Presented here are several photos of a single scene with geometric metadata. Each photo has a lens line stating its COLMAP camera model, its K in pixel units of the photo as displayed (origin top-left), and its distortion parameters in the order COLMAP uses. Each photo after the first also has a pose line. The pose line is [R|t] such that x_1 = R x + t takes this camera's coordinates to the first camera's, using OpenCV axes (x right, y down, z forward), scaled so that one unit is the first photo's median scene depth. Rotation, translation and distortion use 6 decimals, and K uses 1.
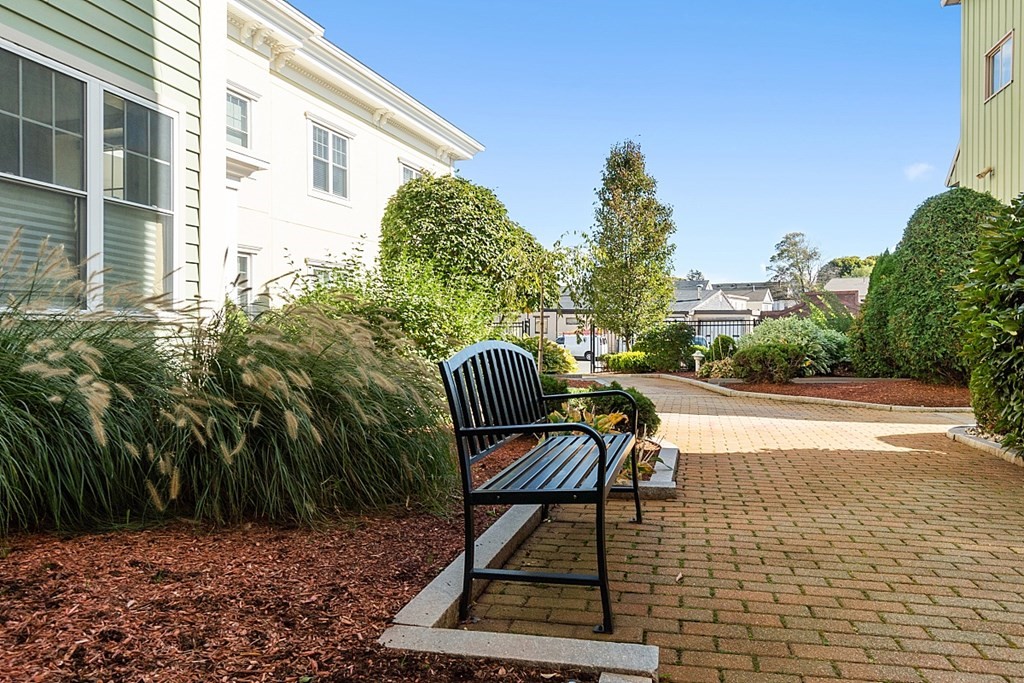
lens RADIAL K [[815.9, 0, 512.5], [0, 815.9, 338.5], [0, 0, 1]] dist [-0.017989, -0.003575]
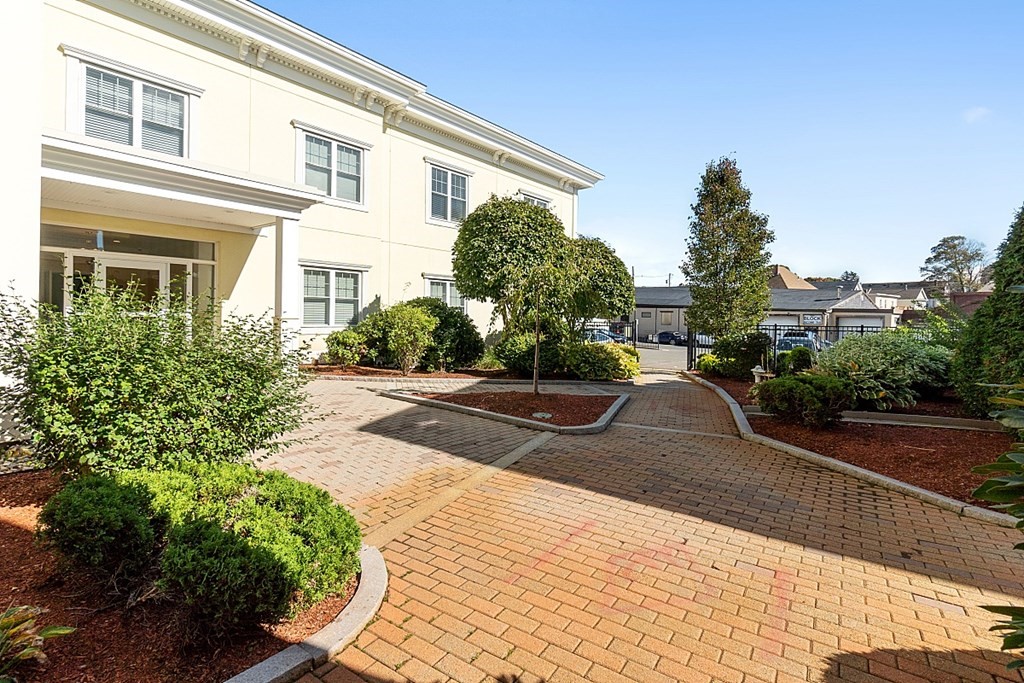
lens RADIAL K [[532.0, 0, 501.4], [0, 532.0, 310.2], [0, 0, 1]] dist [-0.003479, -0.000345]
pose [[0.921190, 0.012250, -0.388921, 0.148725], [-0.017499, 0.999797, -0.009956, -0.029380], [0.388720, 0.015978, 0.921217, 0.243747]]
